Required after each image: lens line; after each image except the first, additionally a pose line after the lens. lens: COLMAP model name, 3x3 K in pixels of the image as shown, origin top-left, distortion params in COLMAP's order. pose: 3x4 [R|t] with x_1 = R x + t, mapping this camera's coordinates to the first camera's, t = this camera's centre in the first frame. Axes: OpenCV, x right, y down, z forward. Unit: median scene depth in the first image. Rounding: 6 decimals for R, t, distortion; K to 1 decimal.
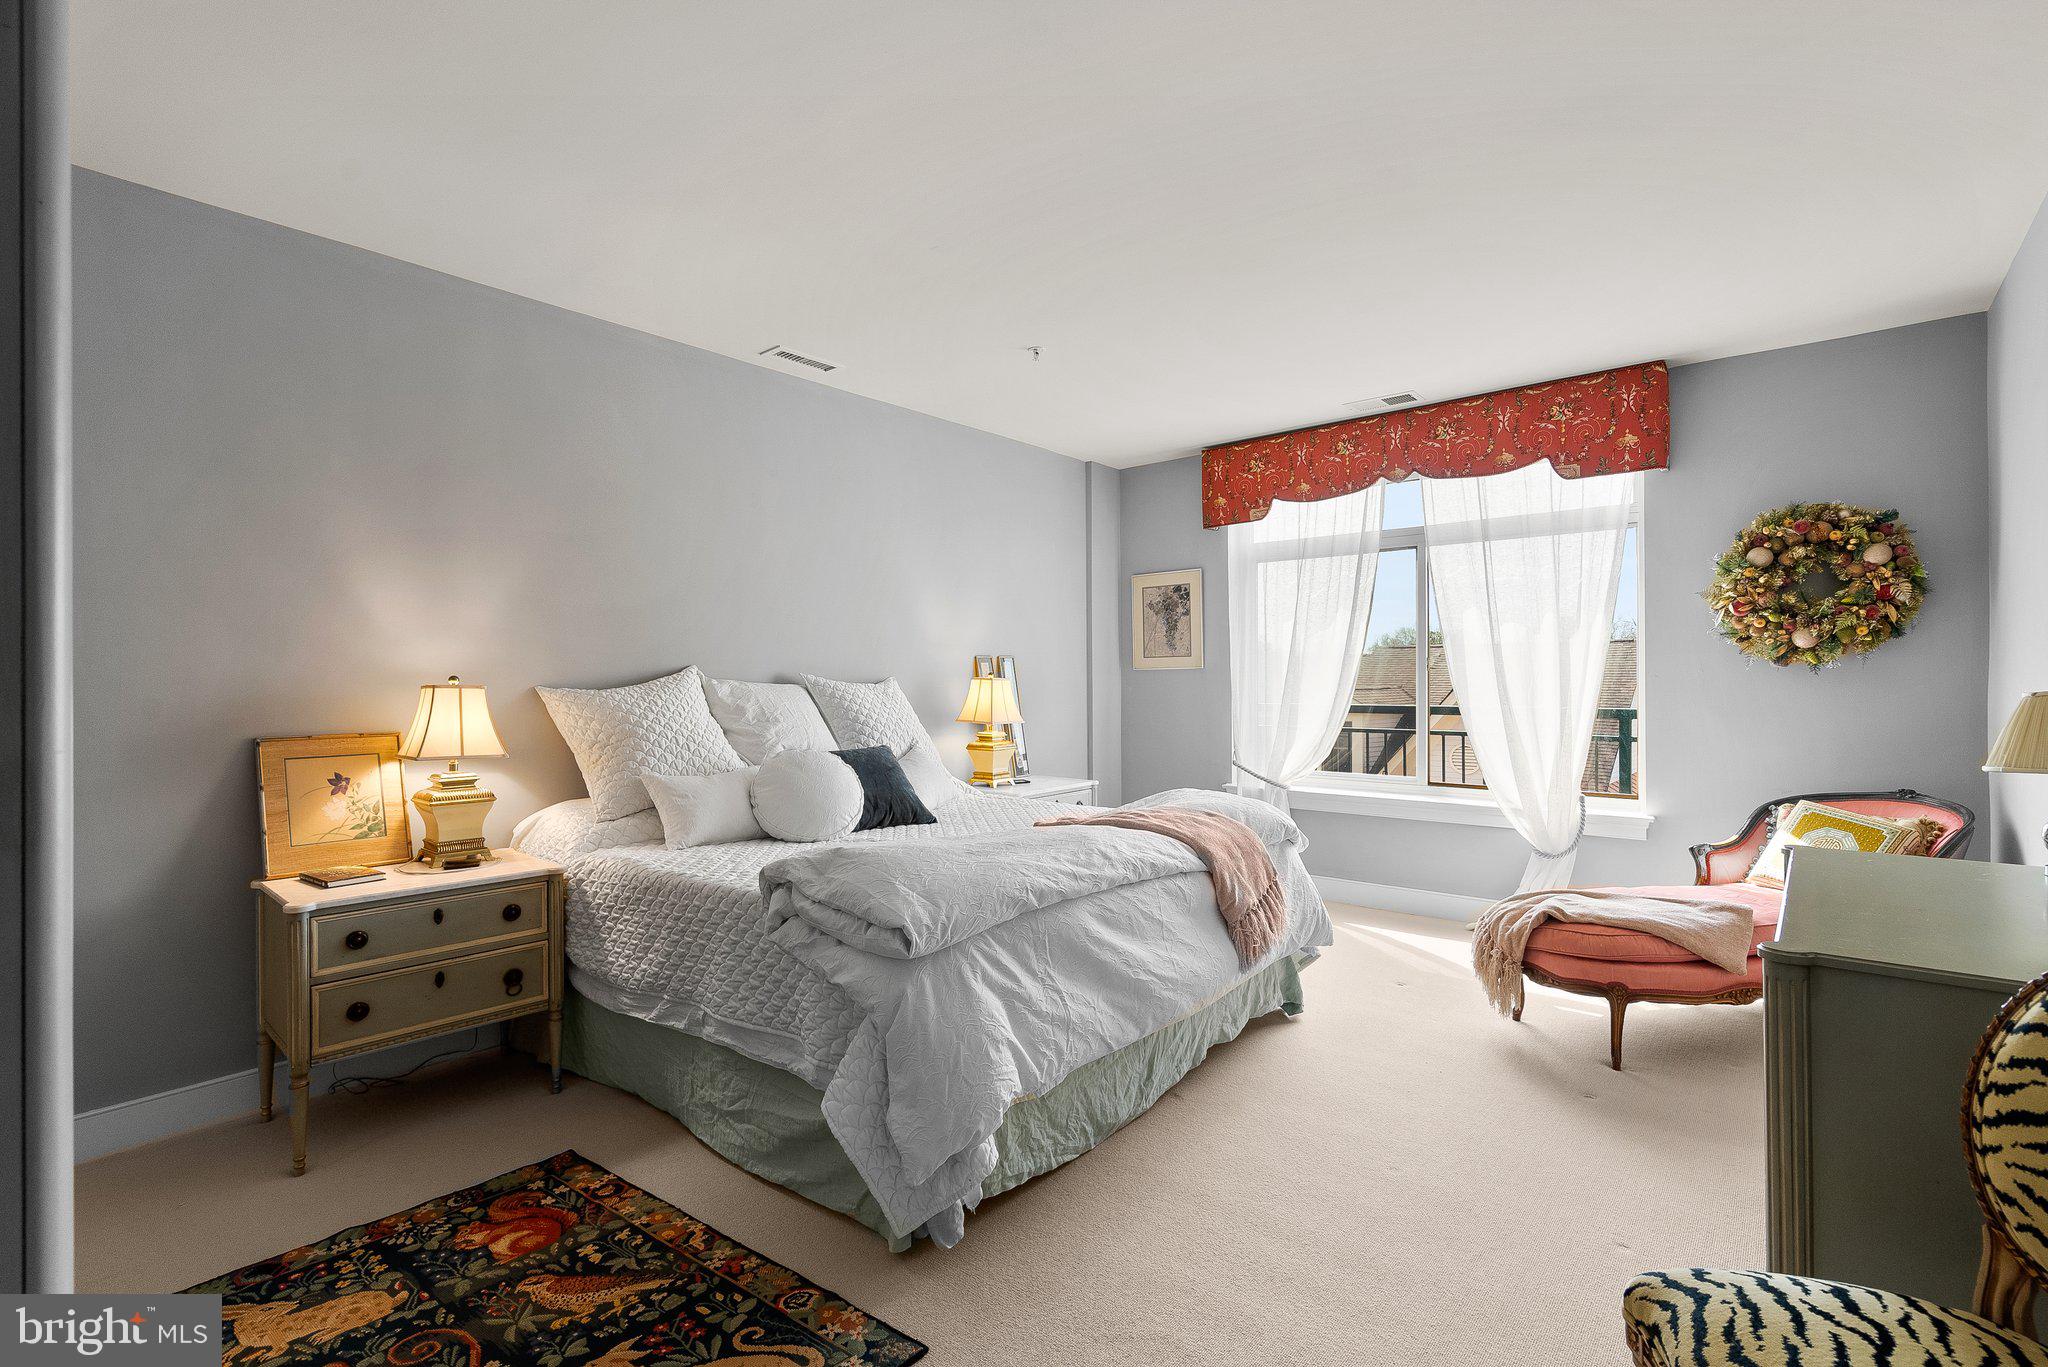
lens RADIAL K [[952.4, 0, 1020.7], [0, 952.4, 686.0], [0, 0, 1]] dist [-0.002674, 0.000947]
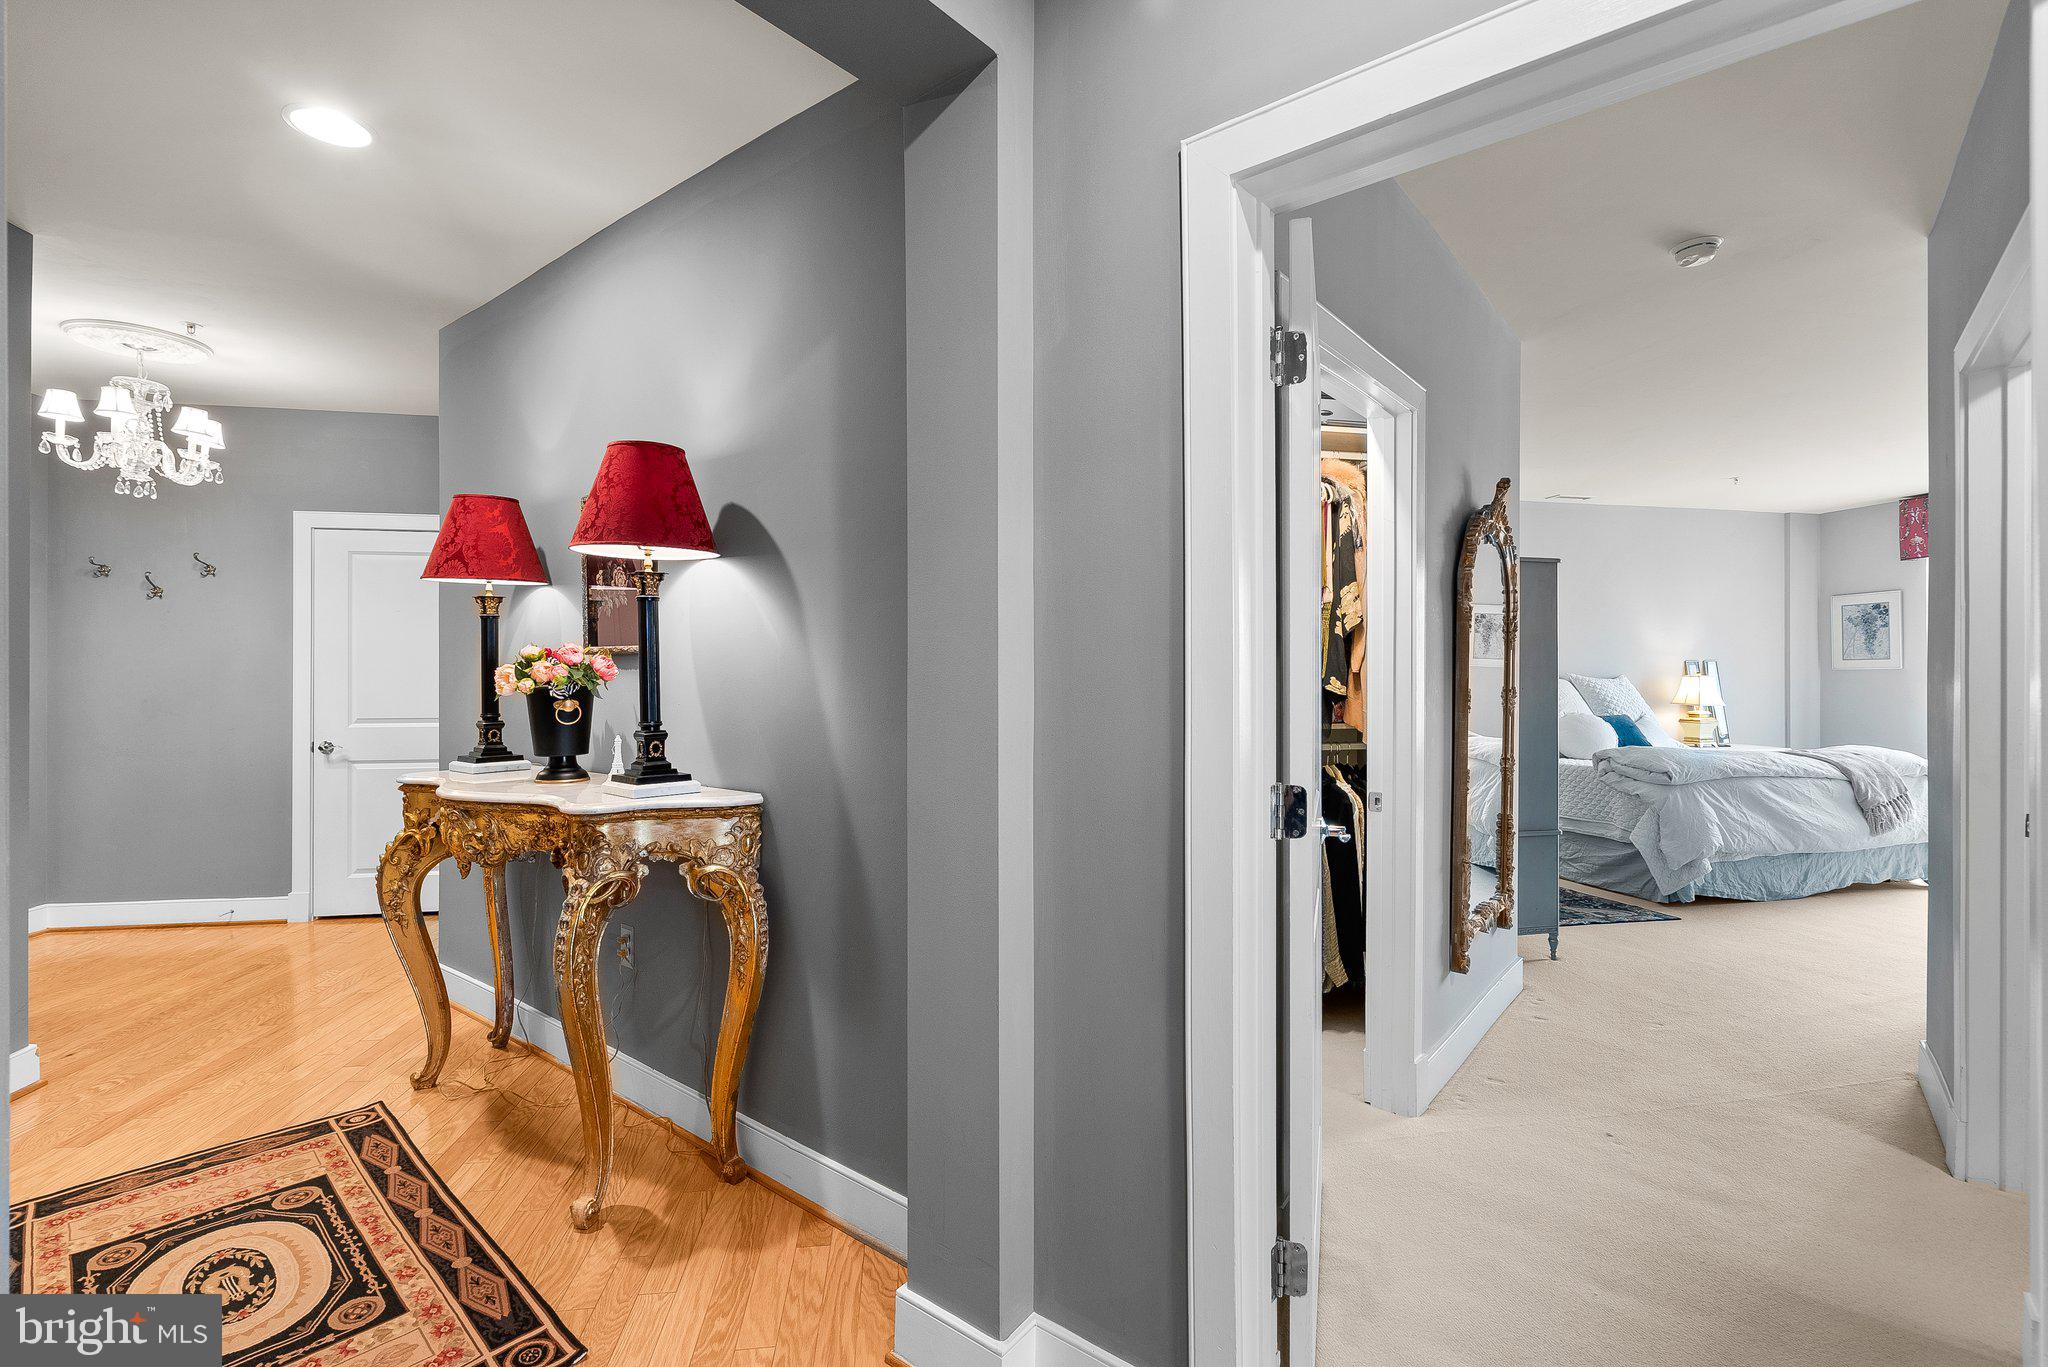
lens RADIAL K [[952.4, 0, 1005.6], [0, 952.4, 674.9], [0, 0, 1]] dist [-0.002674, 0.000947]
pose [[0.799955, 0.005550, -0.600034, -0.007079], [-0.008320, 0.999964, -0.001843, 0.003329], [0.600002, 0.006467, 0.799972, -1.253445]]
